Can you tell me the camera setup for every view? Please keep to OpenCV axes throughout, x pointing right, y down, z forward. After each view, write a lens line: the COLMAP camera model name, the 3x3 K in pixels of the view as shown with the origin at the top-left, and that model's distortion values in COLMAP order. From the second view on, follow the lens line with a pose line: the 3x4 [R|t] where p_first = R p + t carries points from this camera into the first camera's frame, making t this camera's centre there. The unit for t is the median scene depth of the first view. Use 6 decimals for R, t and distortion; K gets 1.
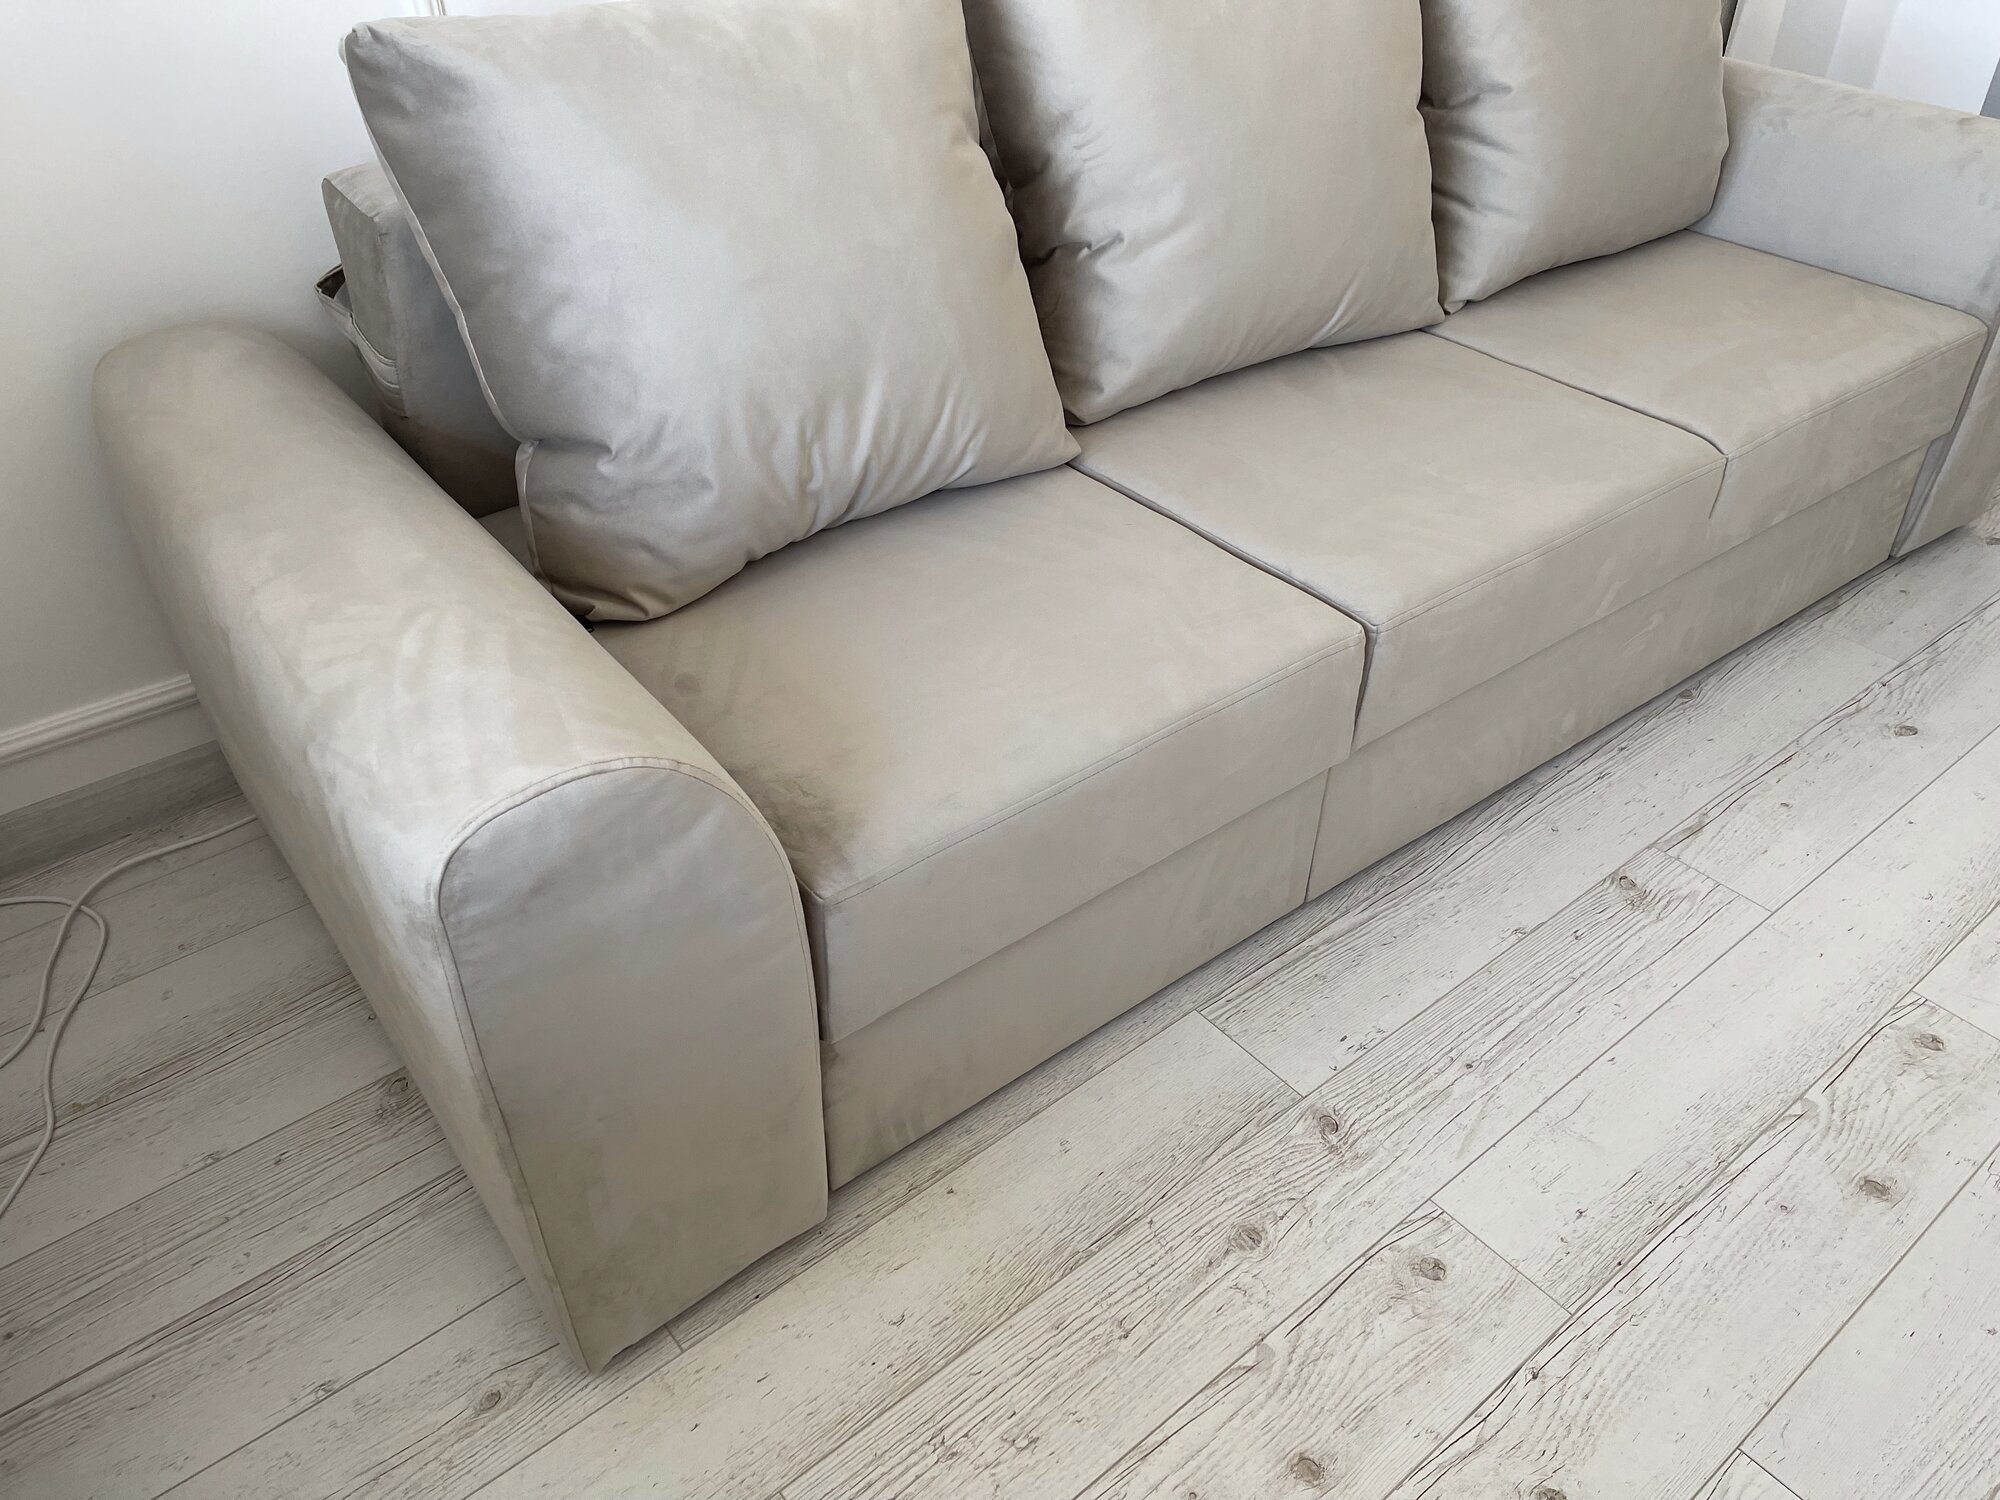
lens RADIAL K [[1511.0, 0, 1008.0], [0, 1511.0, 752.5], [0, 0, 1]] dist [0.056474, -0.054014]
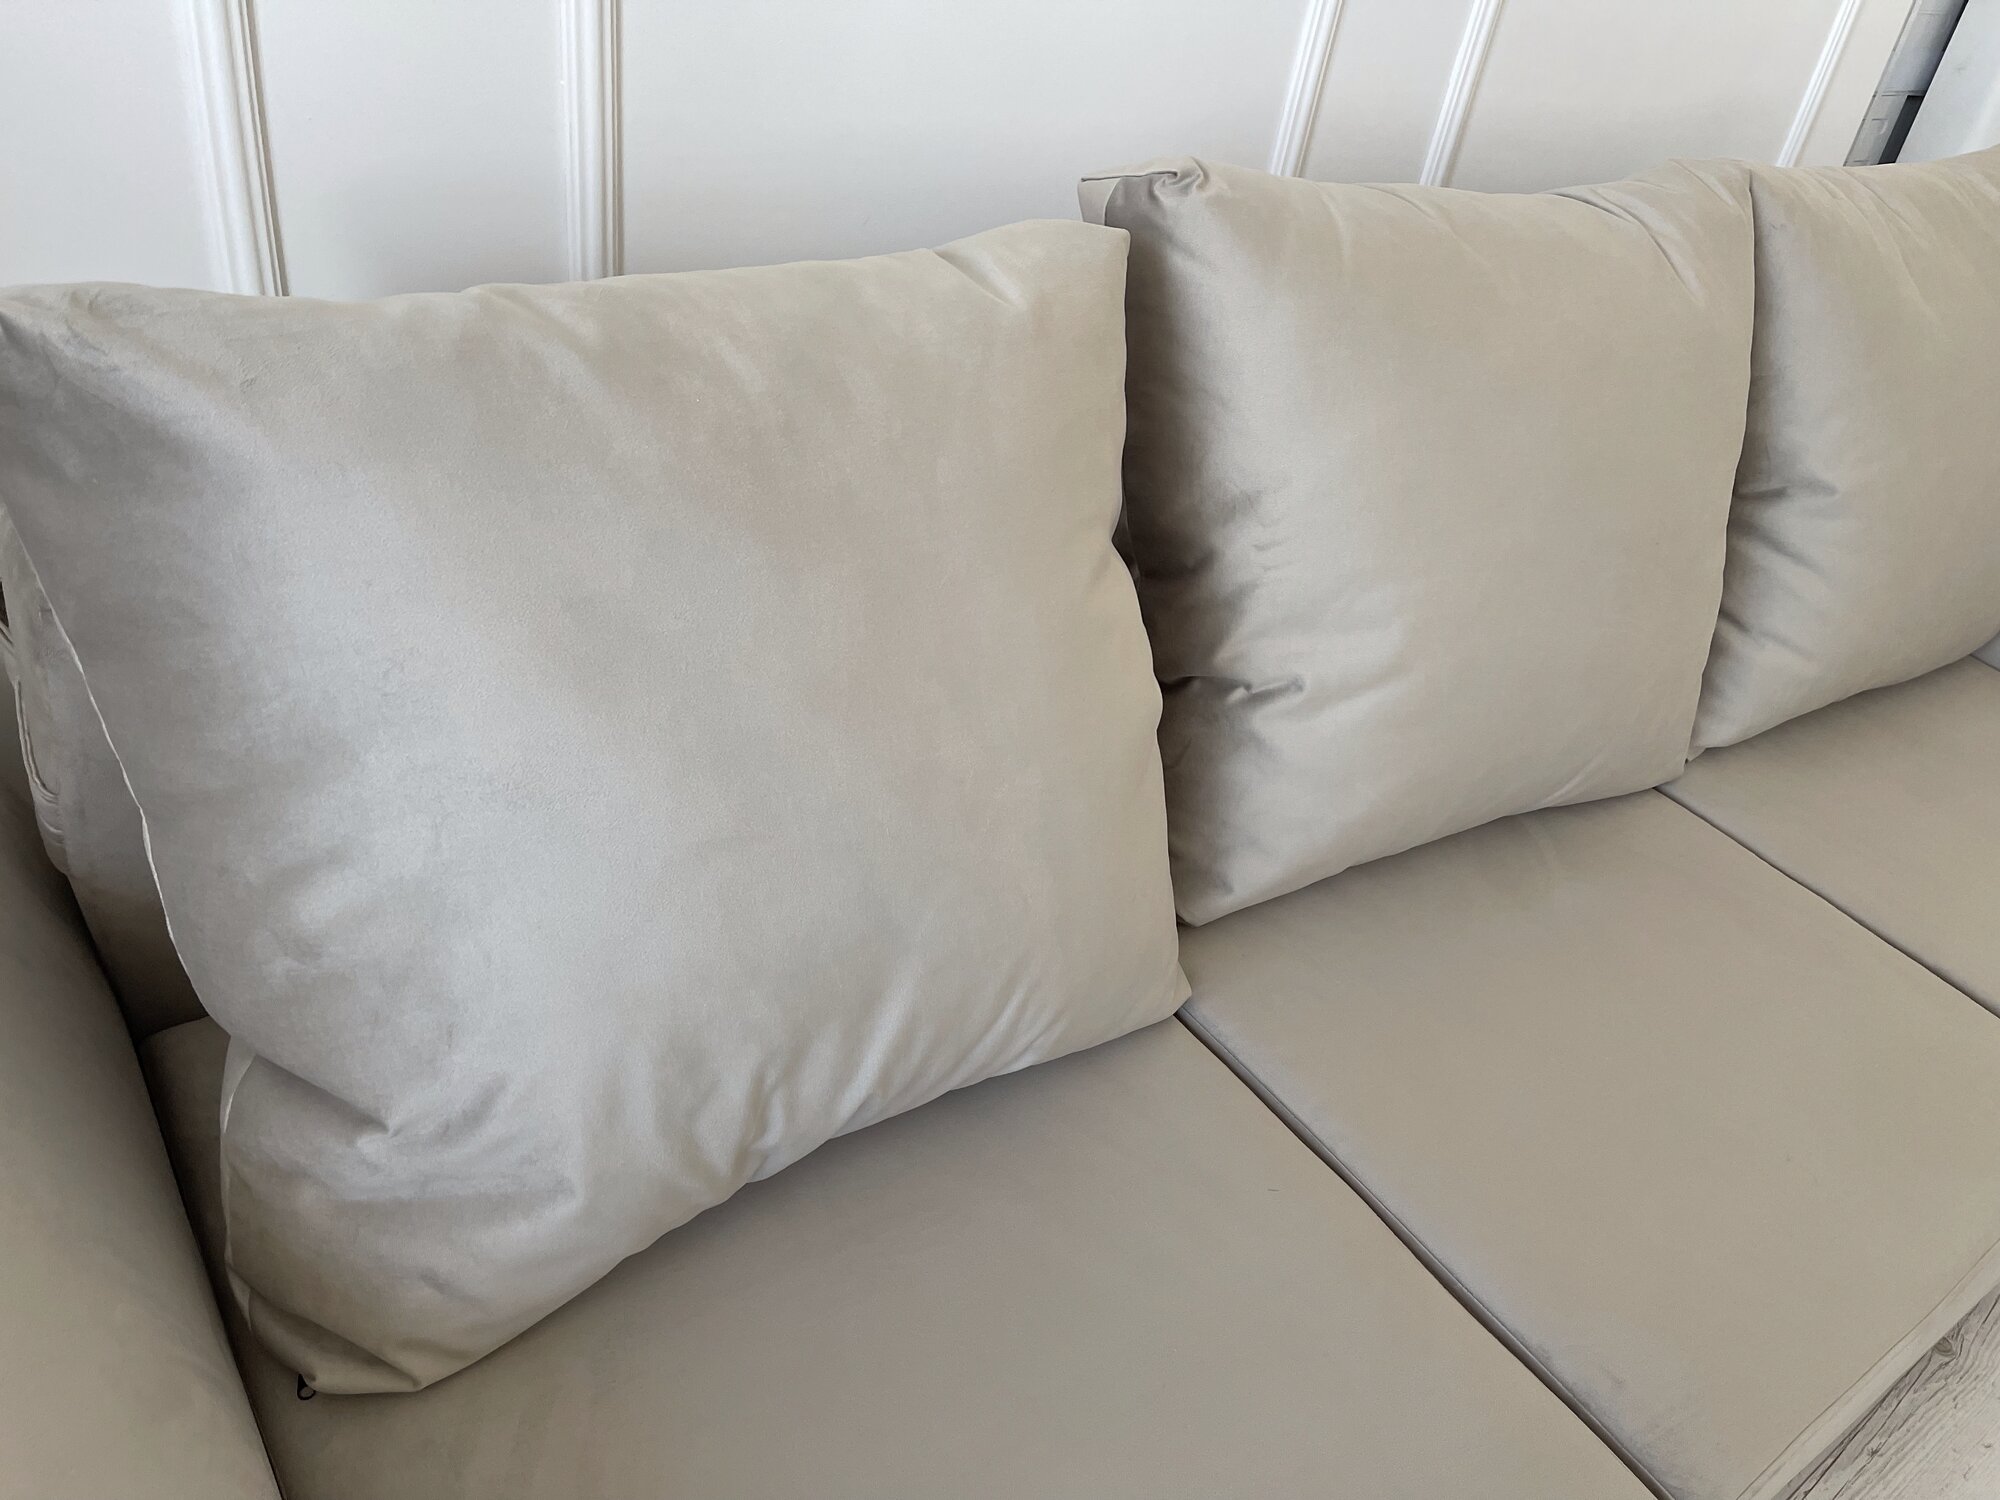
lens RADIAL K [[1511.0, 0, 995.7], [0, 1511.0, 746.3], [0, 0, 1]] dist [0.056474, -0.054014]
pose [[0.988472, 0.144236, 0.046025, -0.079994], [-0.142317, 0.988906, -0.042554, -0.273572], [-0.051652, 0.035513, 0.998033, 0.378623]]
